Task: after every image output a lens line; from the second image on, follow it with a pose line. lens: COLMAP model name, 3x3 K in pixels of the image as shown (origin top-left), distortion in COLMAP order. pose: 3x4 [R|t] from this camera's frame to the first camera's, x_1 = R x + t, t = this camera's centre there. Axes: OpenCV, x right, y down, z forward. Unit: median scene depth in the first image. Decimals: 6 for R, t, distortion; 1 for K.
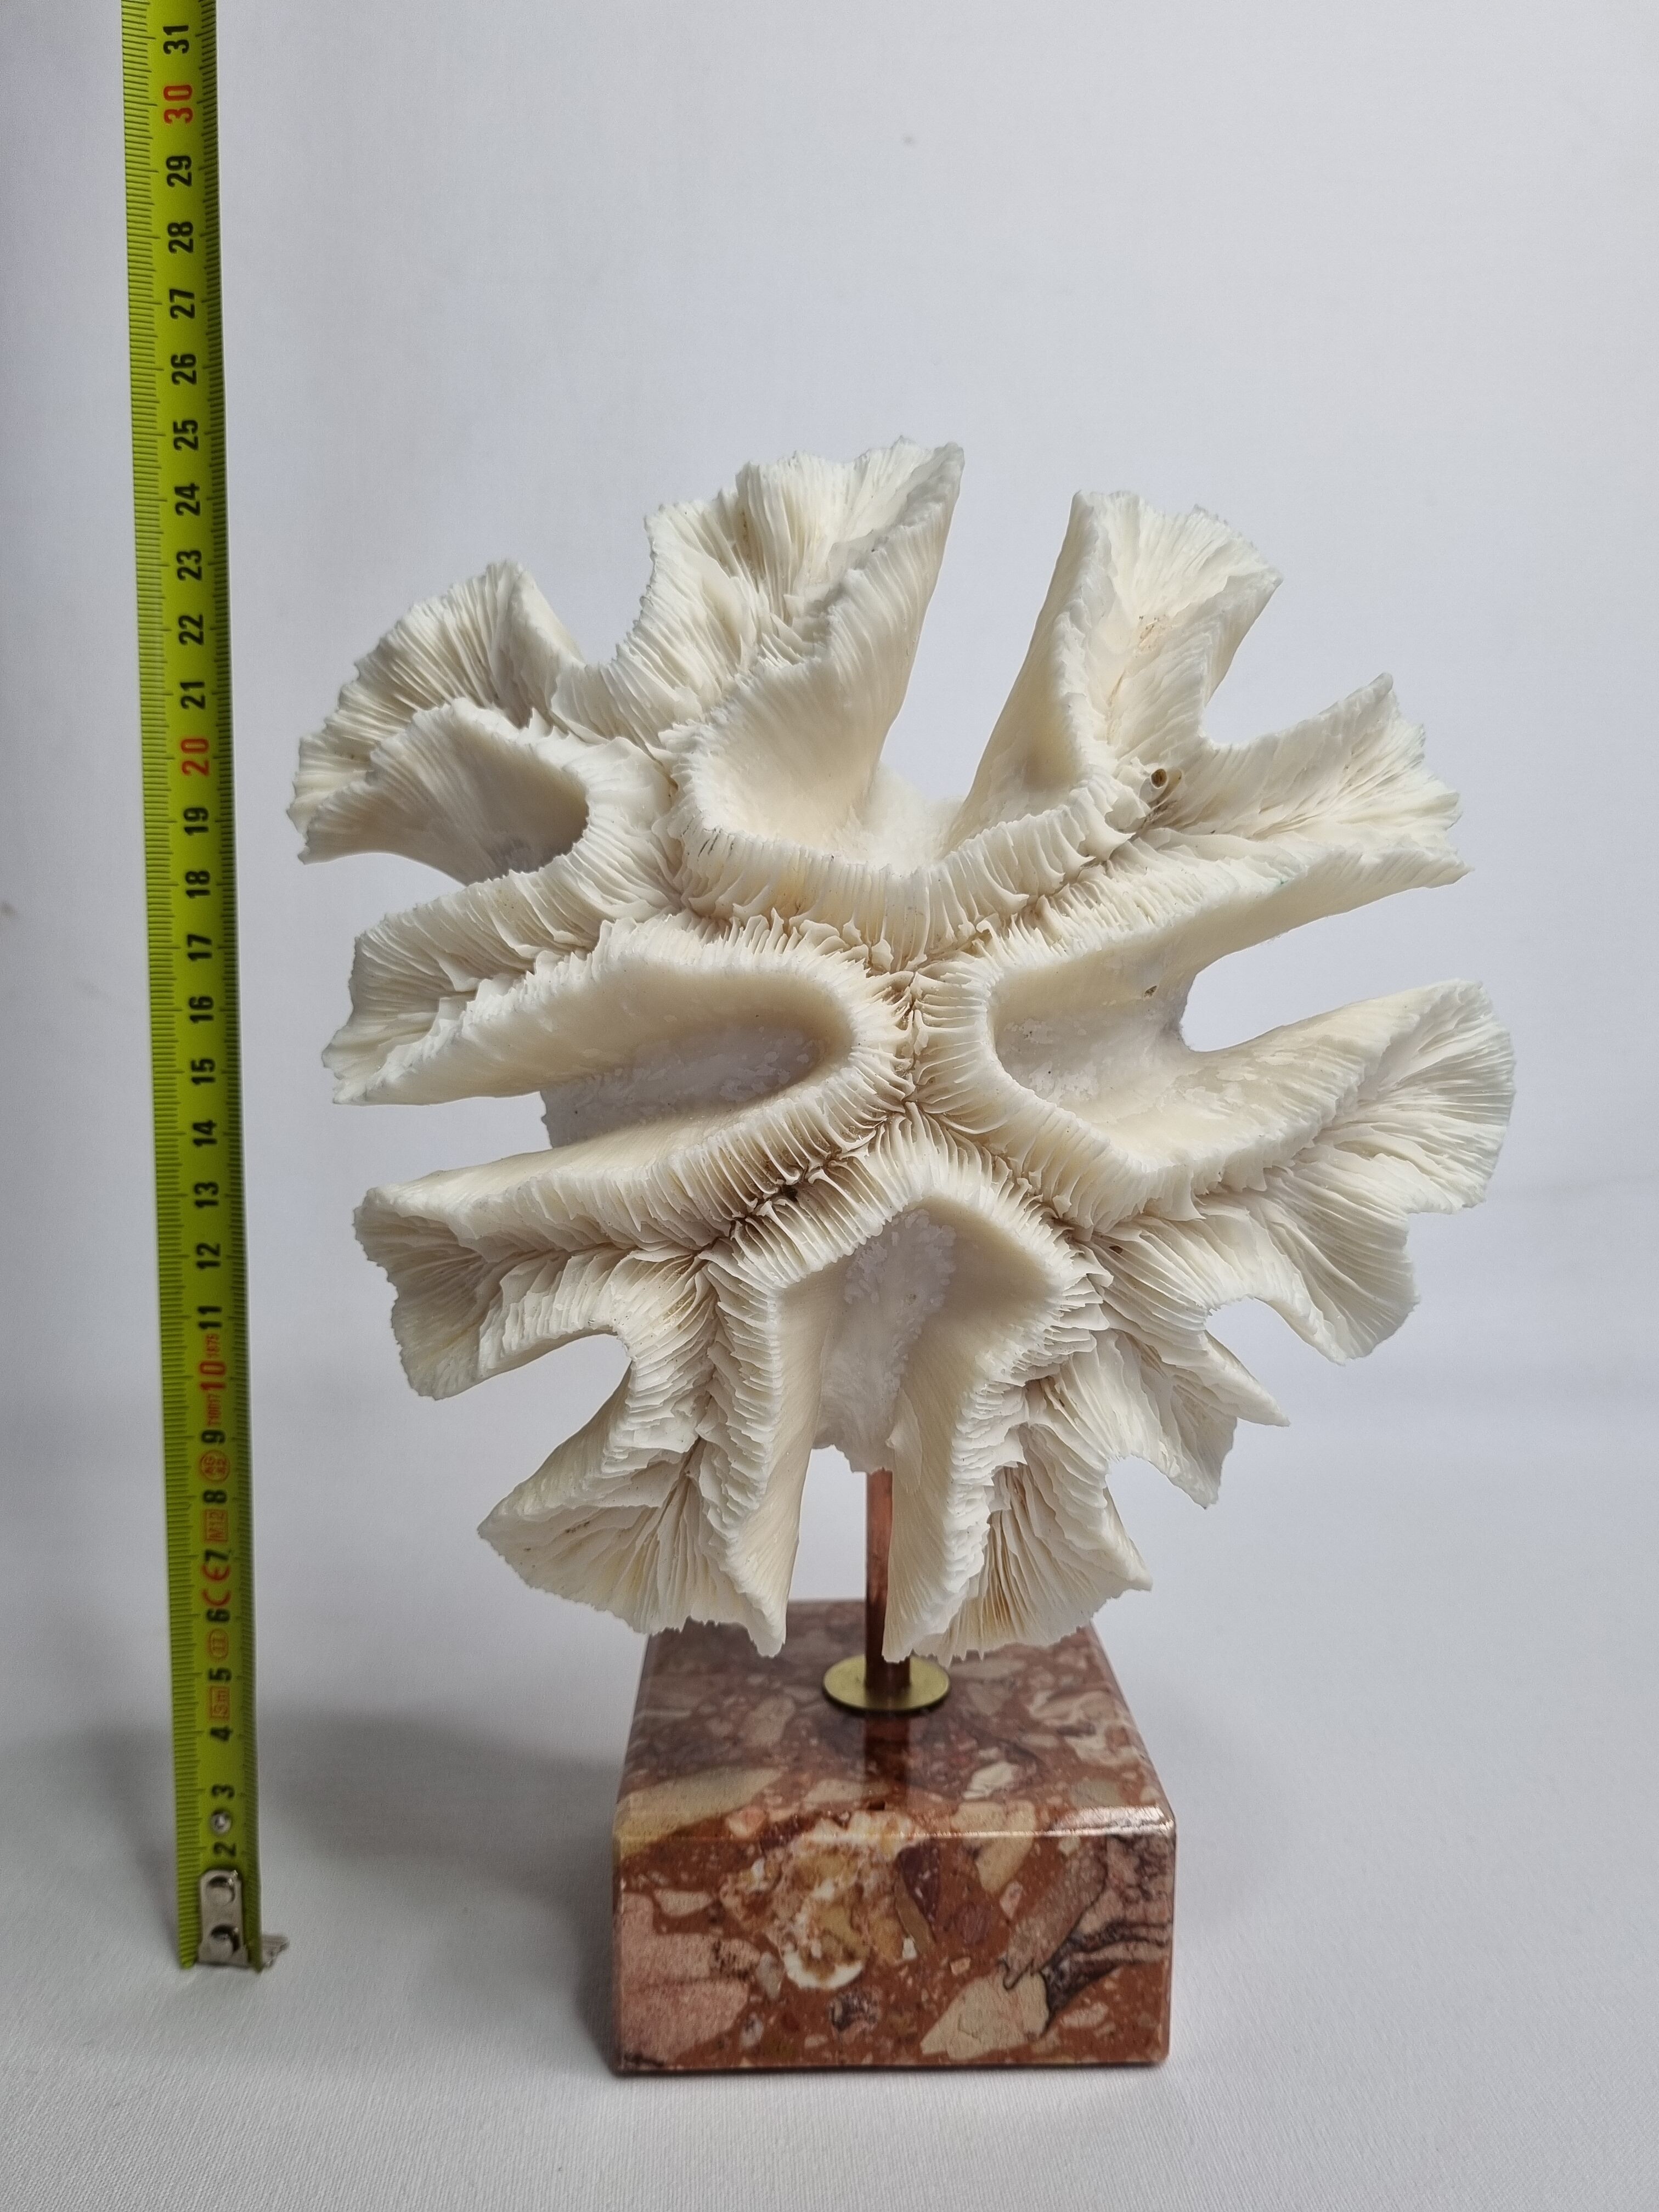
lens RADIAL K [[1786.1, 0, 864.3], [0, 1786.1, 1101.3], [0, 0, 1]] dist [-0.006544, 0.000046]
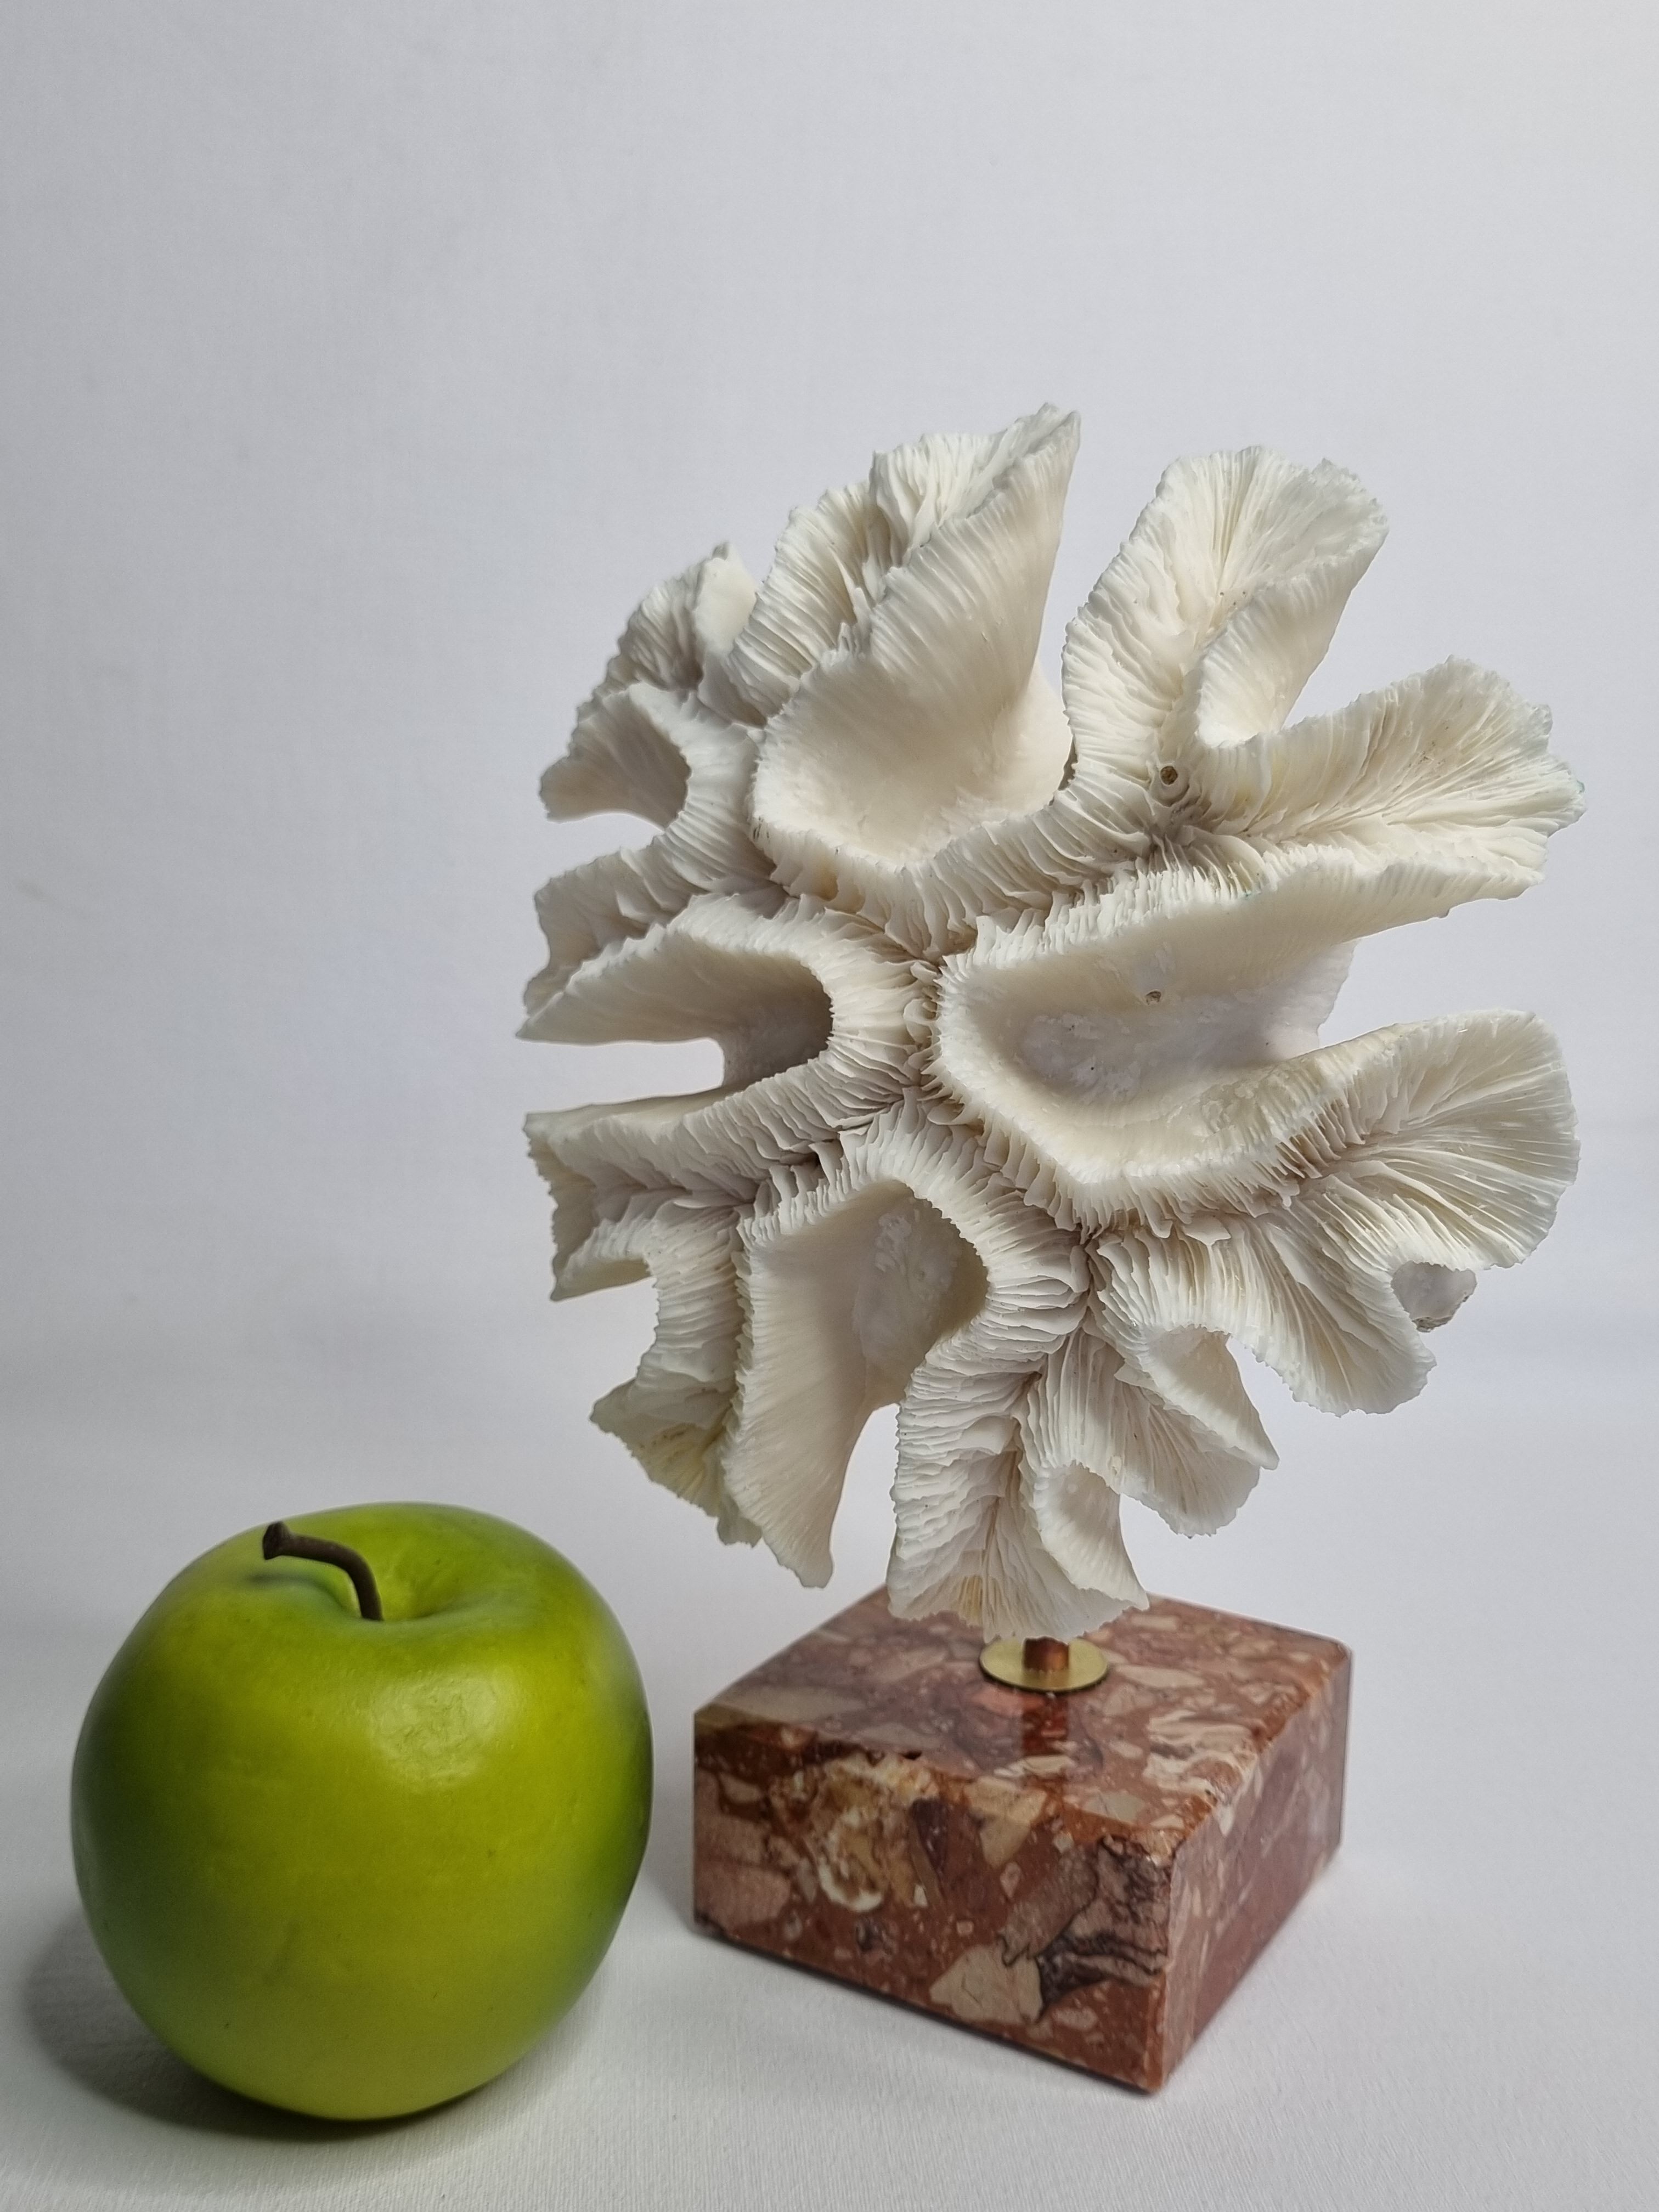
lens RADIAL K [[2224.3, 0, 831.5], [0, 2224.3, 1099.7], [0, 0, 1]] dist [-0.001046, 0.000000]
pose [[0.828053, 0.104261, -0.550870, 0.655626], [-0.068985, 0.994038, 0.084441, -0.092077], [0.556389, -0.031920, 0.830309, -0.089435]]
